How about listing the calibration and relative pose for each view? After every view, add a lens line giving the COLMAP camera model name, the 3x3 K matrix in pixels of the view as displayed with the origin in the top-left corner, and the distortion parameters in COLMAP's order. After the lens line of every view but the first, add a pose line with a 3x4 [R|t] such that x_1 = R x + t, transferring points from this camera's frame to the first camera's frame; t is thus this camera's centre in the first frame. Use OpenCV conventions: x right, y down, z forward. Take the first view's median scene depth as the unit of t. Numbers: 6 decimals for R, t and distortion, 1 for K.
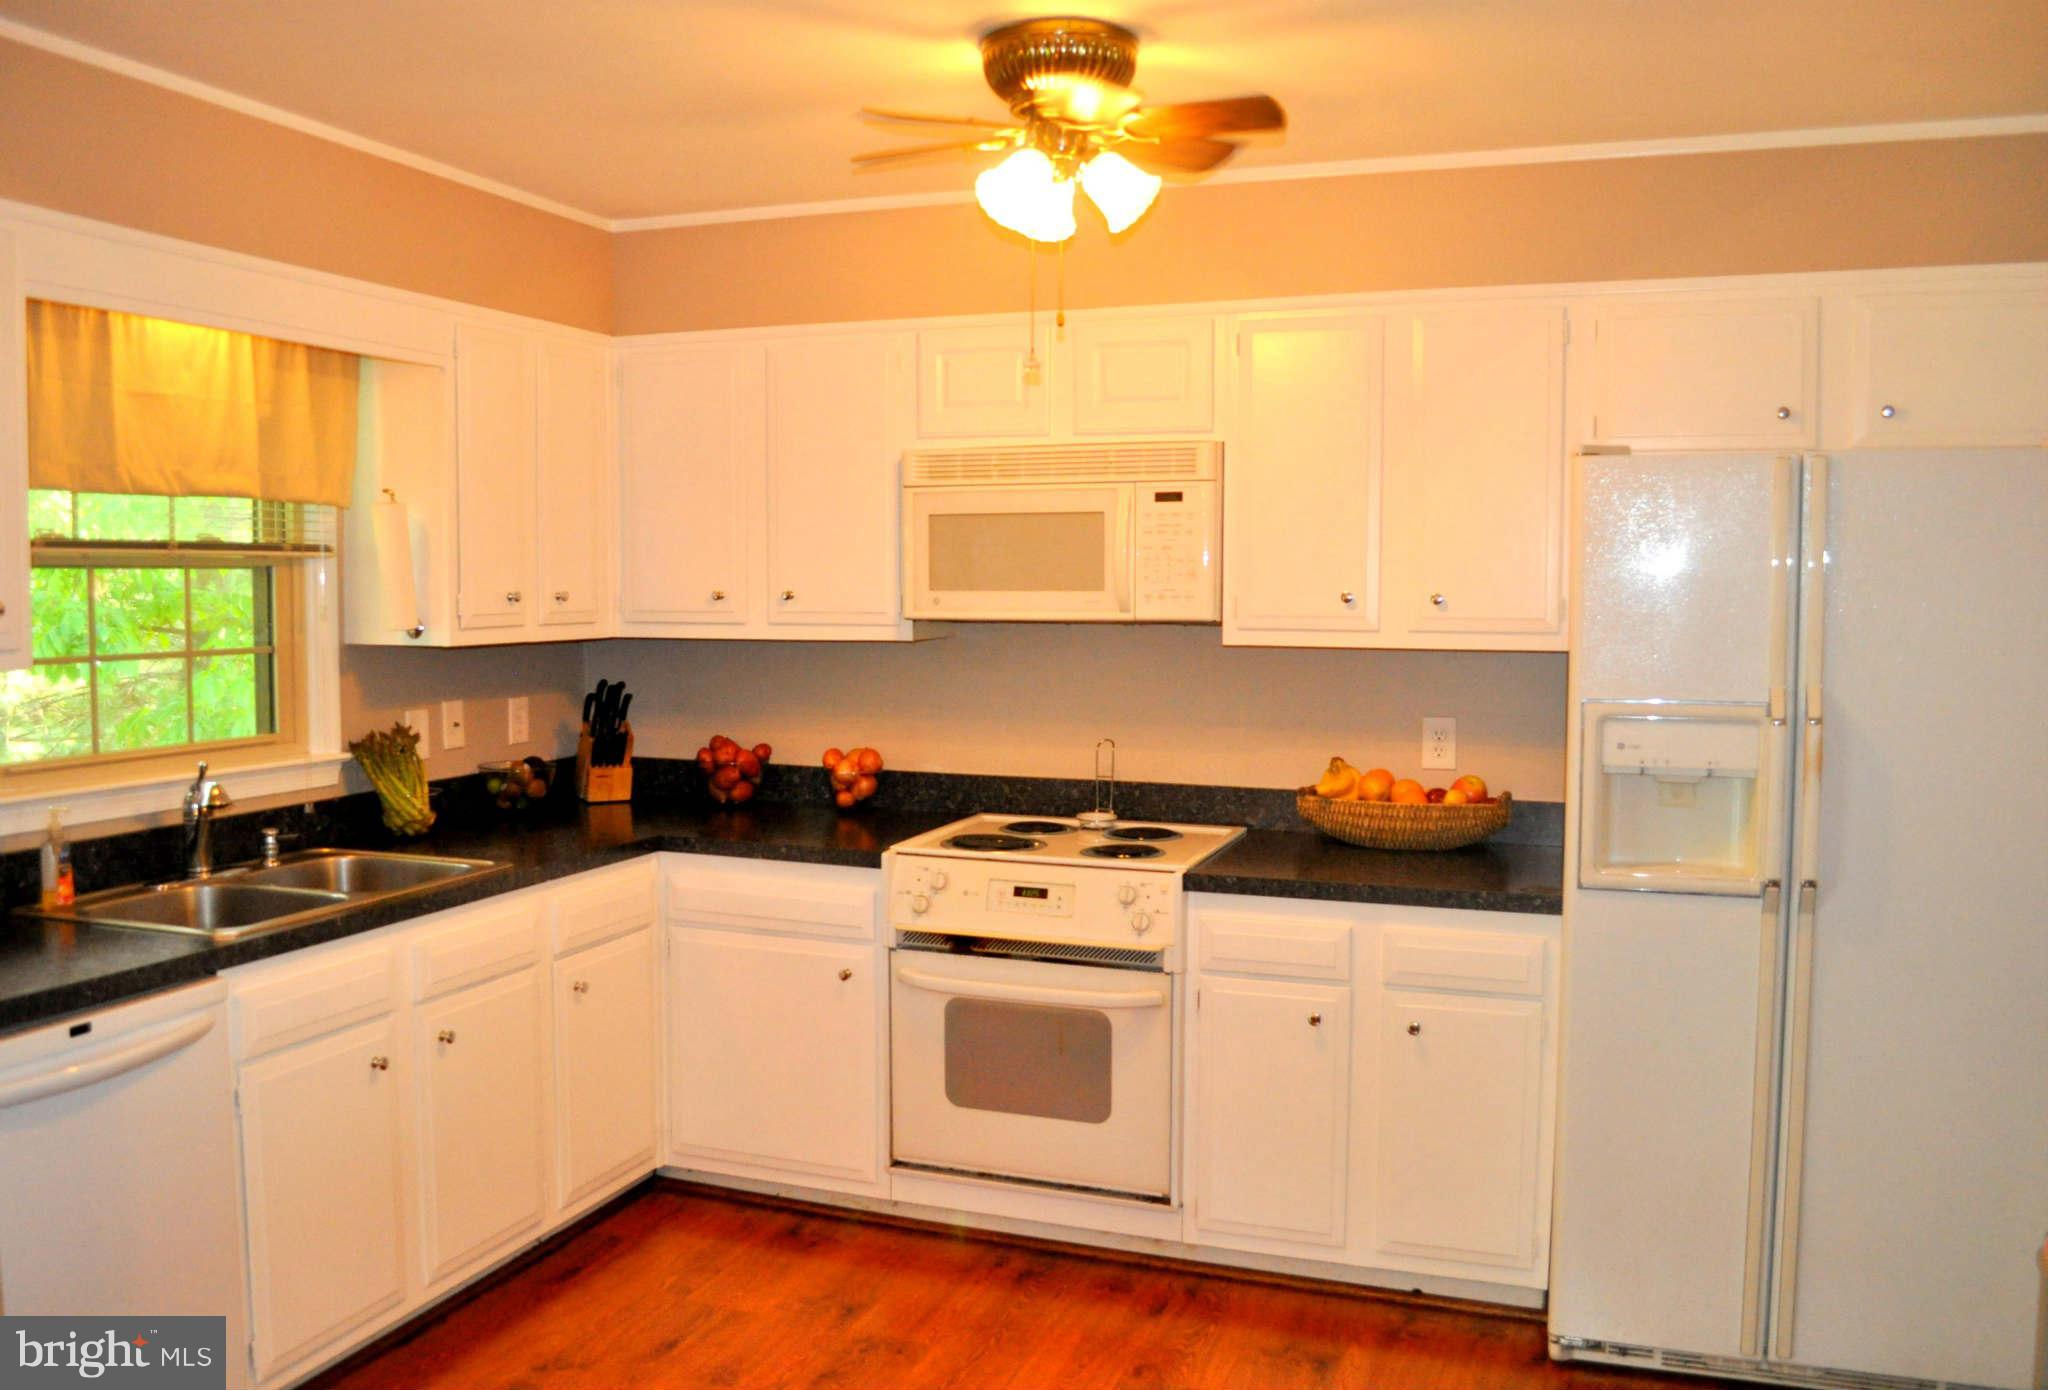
lens RADIAL K [[1682.0, 0, 1024.0], [0, 1682.0, 695.0], [0, 0, 1]] dist [-0.093303, -0.001470]
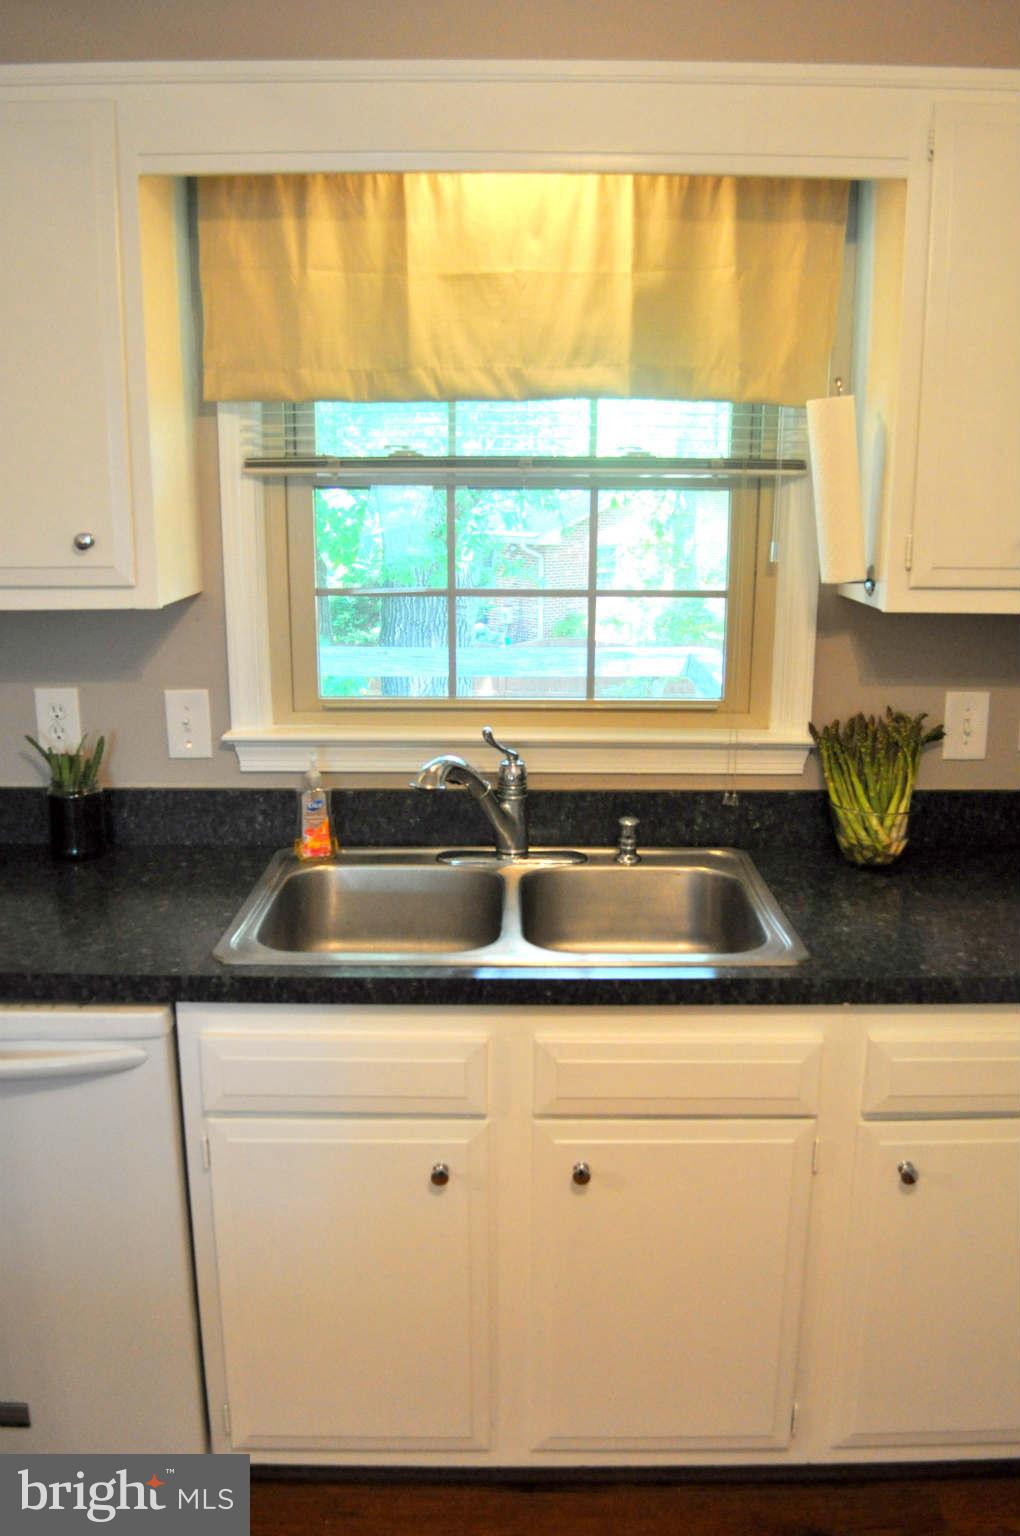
lens RADIAL K [[1203.4, 0, 519.1], [0, 1203.4, 766.6], [0, 0, 1]] dist [-0.077162, 0.002238]
pose [[0.330782, 0.215013, -0.918887, 0.063102], [-0.070035, 0.976607, 0.203308, -0.056884], [0.941105, -0.002897, 0.338103, 0.705701]]
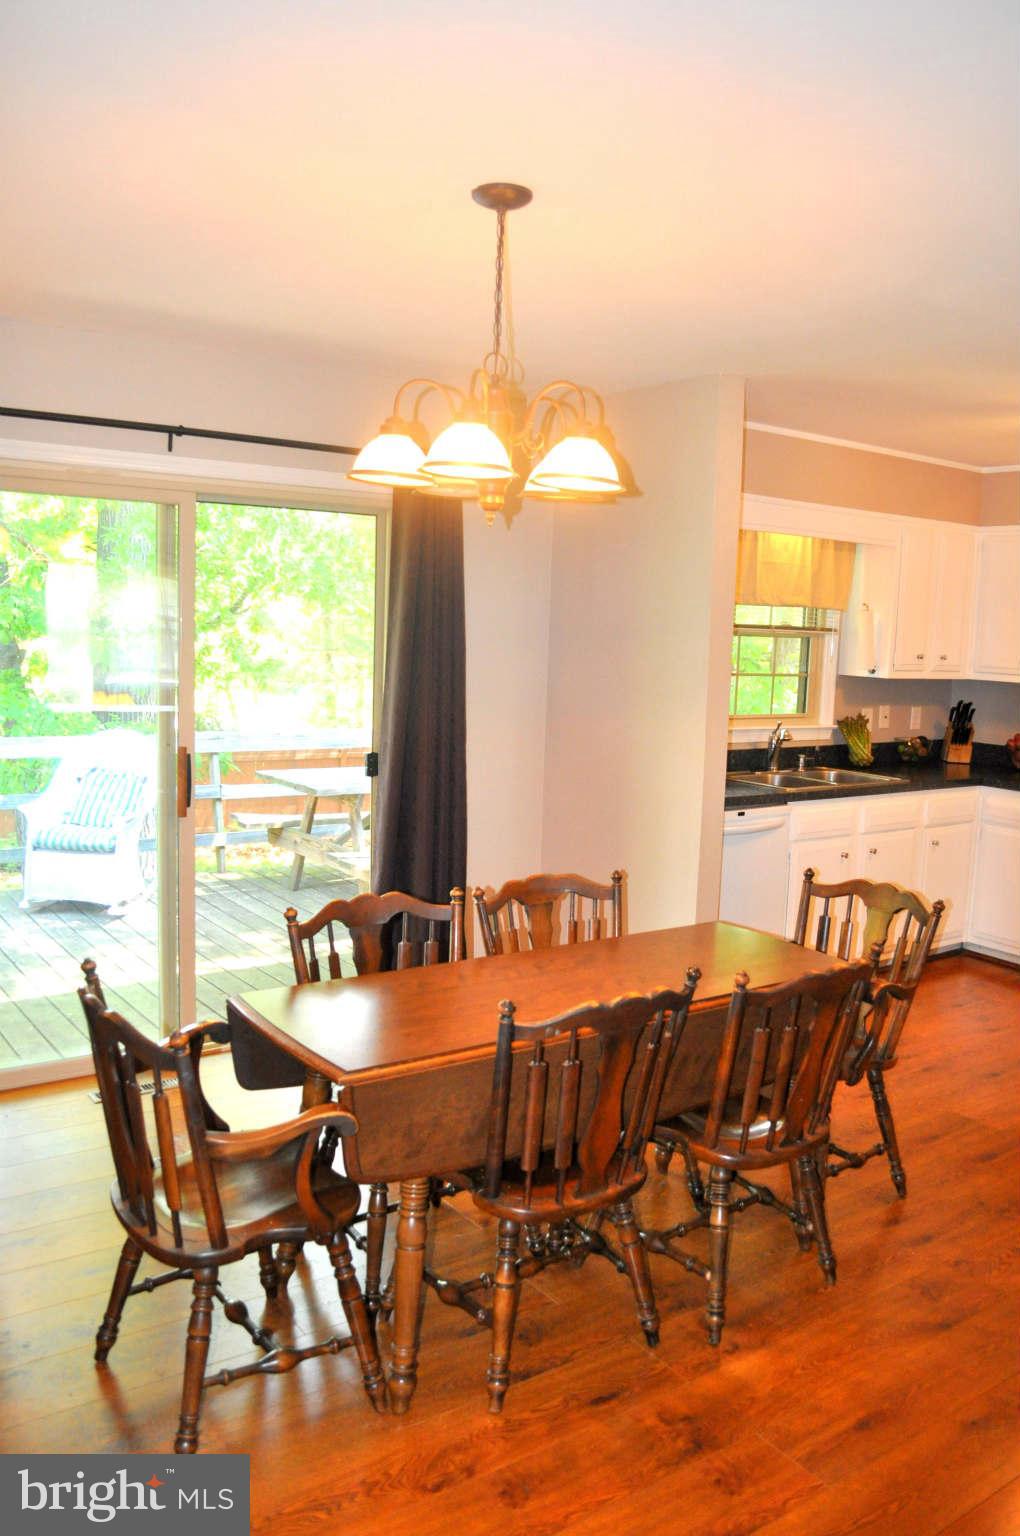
lens RADIAL K [[1203.4, 0, 519.1], [0, 1203.4, 766.6], [0, 0, 1]] dist [-0.077162, 0.002238]
pose [[0.820024, 0.093845, -0.564582, 0.144011], [-0.072092, 0.995545, 0.060769, 0.024624], [0.567770, -0.009130, 0.823137, -0.539133]]
